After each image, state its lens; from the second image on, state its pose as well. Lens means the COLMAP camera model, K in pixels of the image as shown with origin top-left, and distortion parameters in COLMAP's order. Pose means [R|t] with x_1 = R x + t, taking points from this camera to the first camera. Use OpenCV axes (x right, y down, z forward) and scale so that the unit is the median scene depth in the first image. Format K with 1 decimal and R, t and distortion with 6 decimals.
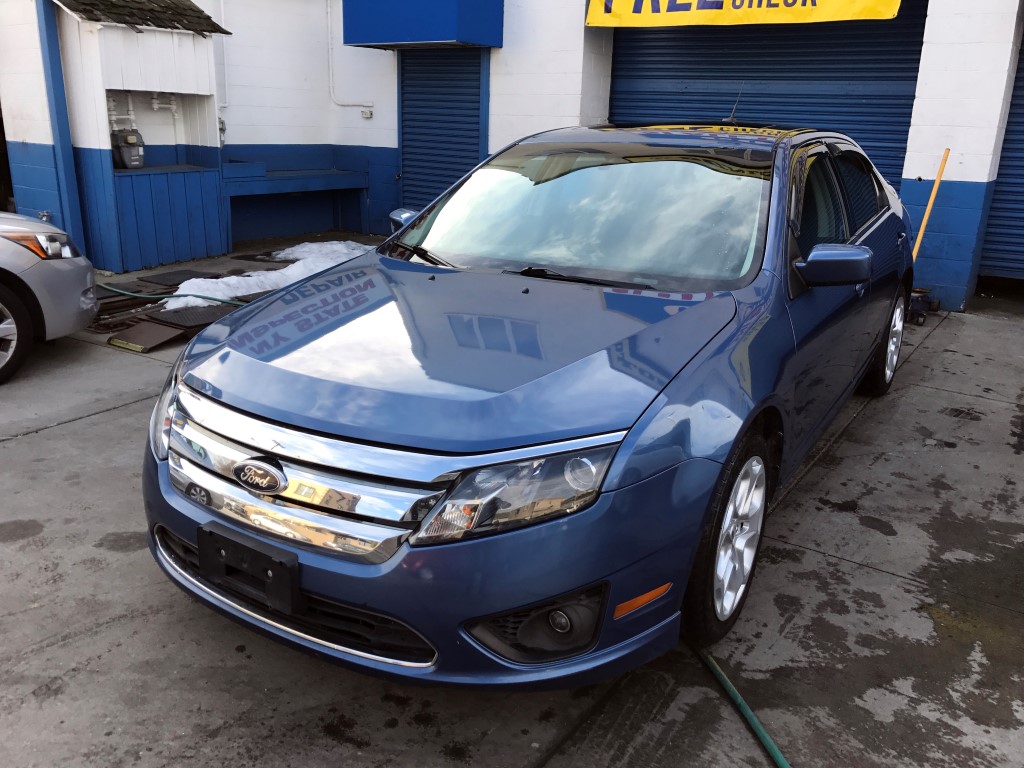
lens RADIAL K [[834.3, 0, 493.2], [0, 834.3, 380.2], [0, 0, 1]] dist [0.005971, -0.001270]
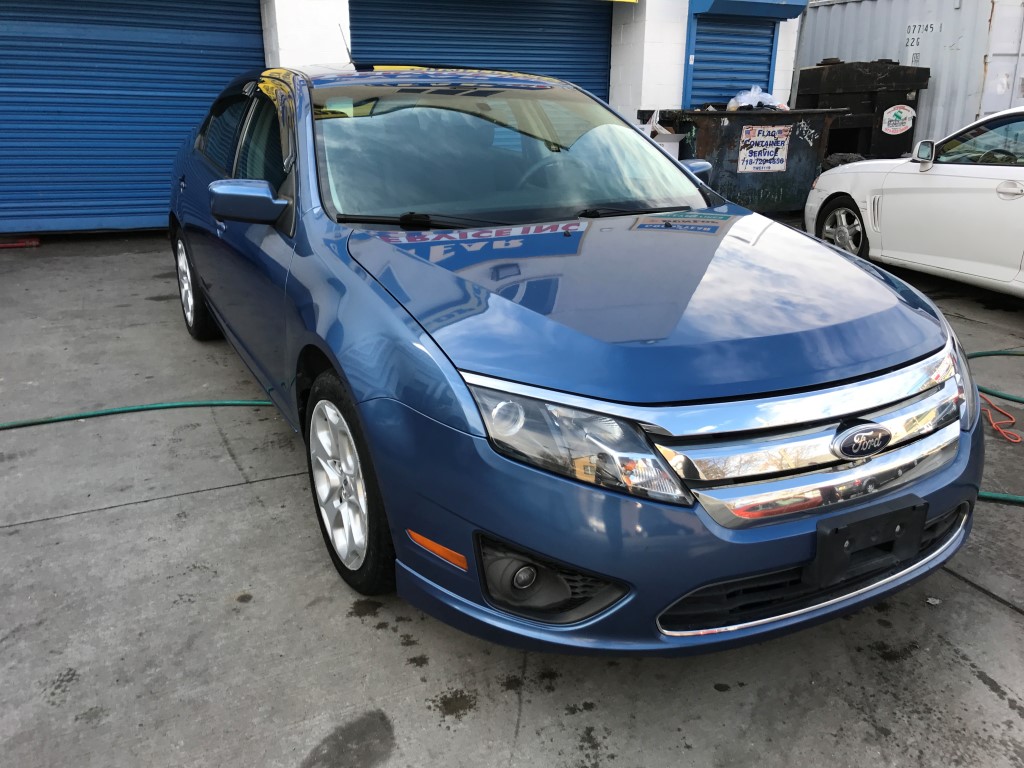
lens RADIAL K [[839.9, 0, 491.2], [0, 839.9, 382.2], [0, 0, 1]] dist [0.008616, -0.000134]
pose [[0.498058, -0.296080, 0.815031, -0.758146], [0.260299, 0.947605, 0.185175, -0.137502], [-0.827154, 0.119924, 0.549031, 0.519009]]
